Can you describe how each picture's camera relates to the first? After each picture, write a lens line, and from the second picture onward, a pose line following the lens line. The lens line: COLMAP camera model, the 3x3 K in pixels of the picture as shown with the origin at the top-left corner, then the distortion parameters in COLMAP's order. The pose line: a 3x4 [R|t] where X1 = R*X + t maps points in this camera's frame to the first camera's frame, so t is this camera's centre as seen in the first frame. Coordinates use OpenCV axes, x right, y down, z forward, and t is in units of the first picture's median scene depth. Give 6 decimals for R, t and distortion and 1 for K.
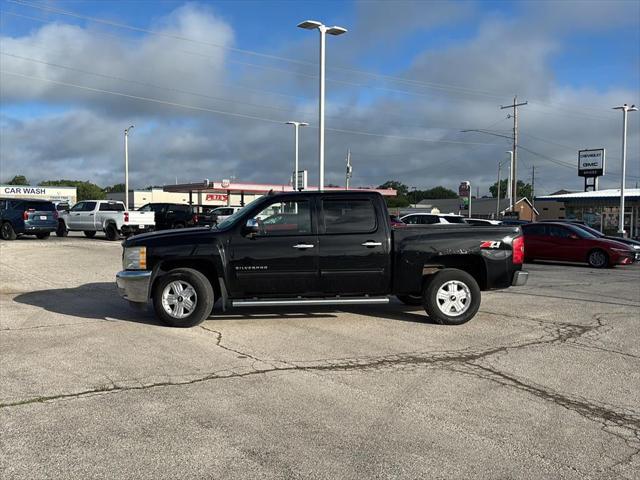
lens RADIAL K [[618.2, 0, 318.1], [0, 618.2, 240.2], [0, 0, 1]] dist [0.025407, 0.000000]
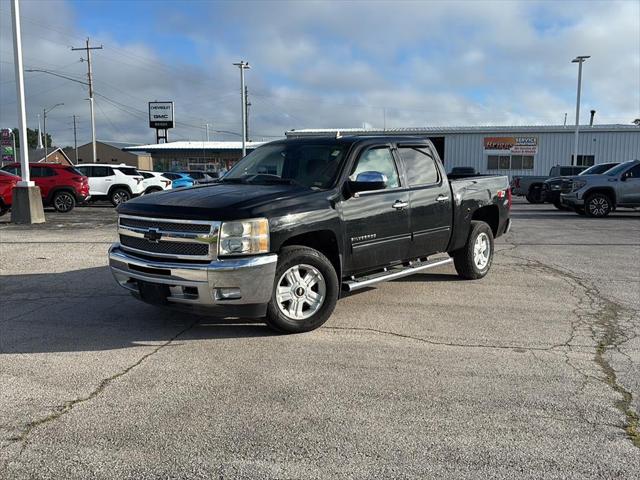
lens RADIAL K [[618.2, 0, 317.9], [0, 618.2, 242.4], [0, 0, 1]] dist [0.025407, 0.000000]
pose [[0.726517, -0.089290, 0.681323, -0.625240], [0.033663, 0.994956, 0.094497, -0.020278], [-0.686324, -0.045718, 0.725858, 0.470010]]
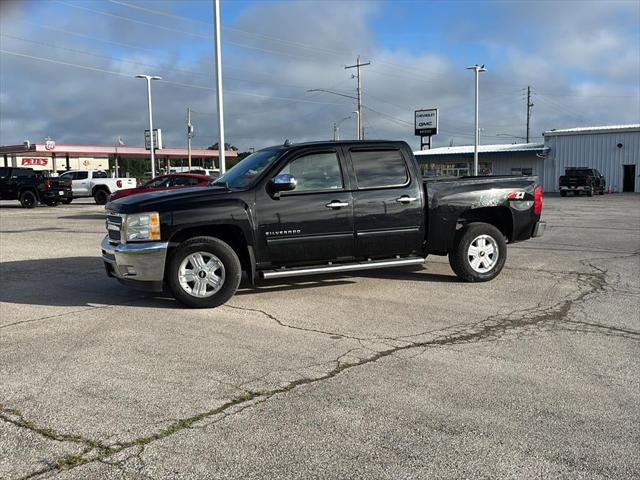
lens RADIAL K [[618.2, 0, 322.0], [0, 618.2, 245.2], [0, 0, 1]] dist [0.025407, 0.000000]
pose [[0.958152, -0.054991, 0.280928, -0.281464], [0.035512, 0.996628, 0.073967, 0.001678], [-0.284048, -0.060895, 0.956874, 0.163389]]
